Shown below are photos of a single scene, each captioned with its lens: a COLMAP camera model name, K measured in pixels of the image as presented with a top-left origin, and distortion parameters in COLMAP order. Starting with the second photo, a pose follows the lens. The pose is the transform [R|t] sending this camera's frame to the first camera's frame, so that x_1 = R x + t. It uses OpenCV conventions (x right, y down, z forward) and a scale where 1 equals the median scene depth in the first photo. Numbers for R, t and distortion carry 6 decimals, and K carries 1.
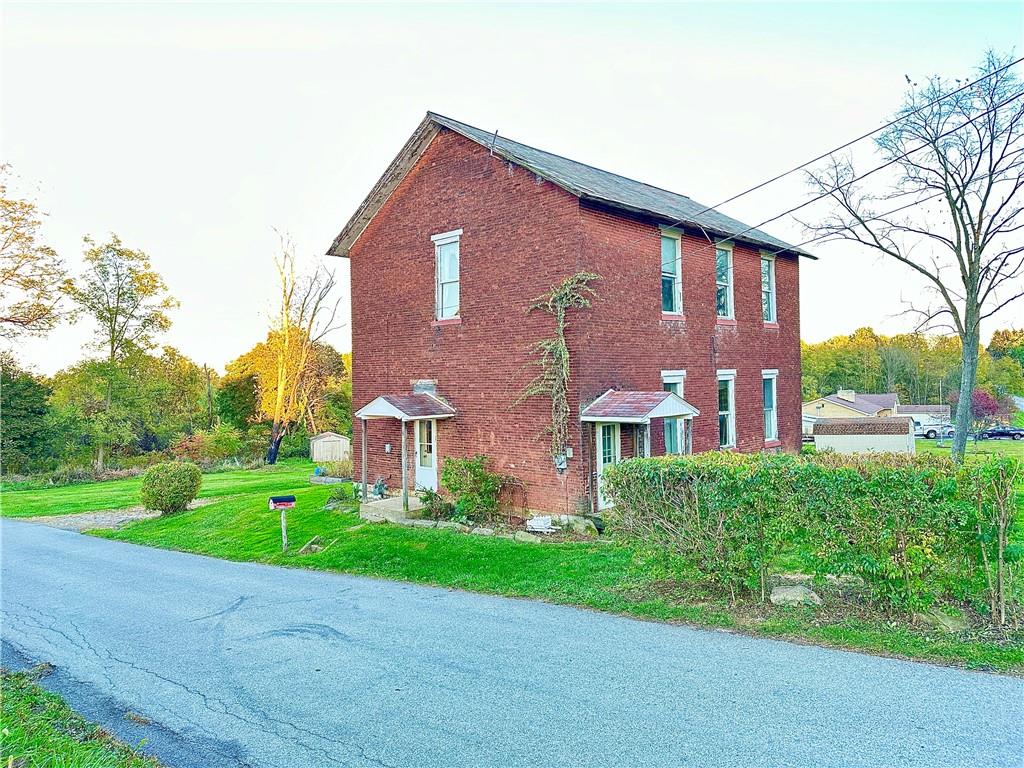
lens RADIAL K [[719.9, 0, 522.5], [0, 719.9, 382.8], [0, 0, 1]] dist [0.009545, -0.010500]
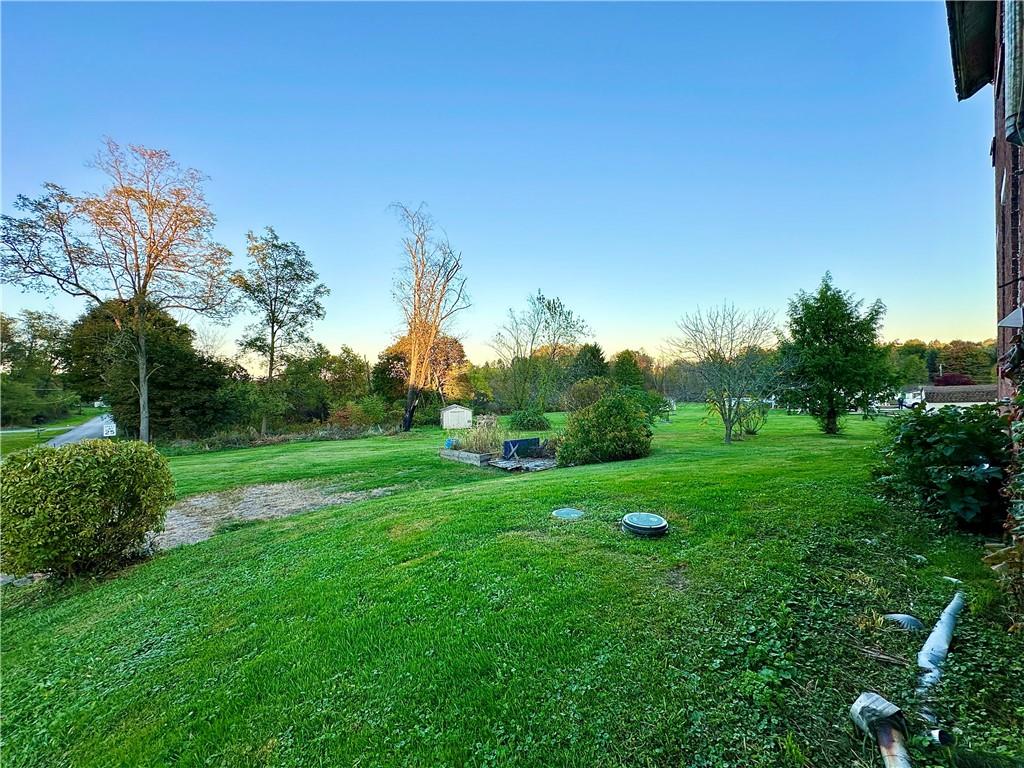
lens RADIAL K [[409.8, 0, 511.4], [0, 409.8, 385.7], [0, 0, 1]] dist [-0.002513, -0.000324]
pose [[0.993285, -0.008569, -0.115379, -0.306657], [0.009642, 0.999915, 0.008749, 0.105054], [0.115294, -0.009803, 0.993283, 1.051257]]
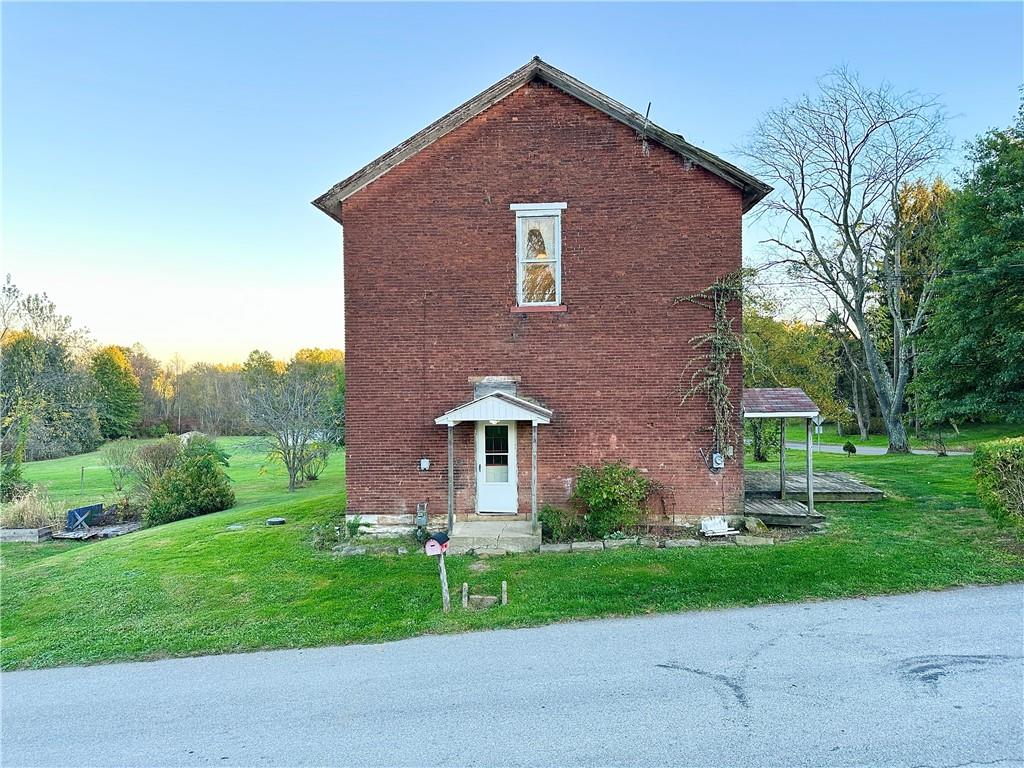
lens RADIAL K [[719.9, 0, 513.2], [0, 719.9, 380.9], [0, 0, 1]] dist [0.009545, -0.010500]
pose [[0.772319, 0.006439, 0.635202, -0.624842], [0.004883, 0.999859, -0.016074, 0.013628], [-0.635216, 0.015516, 0.772179, 0.342595]]
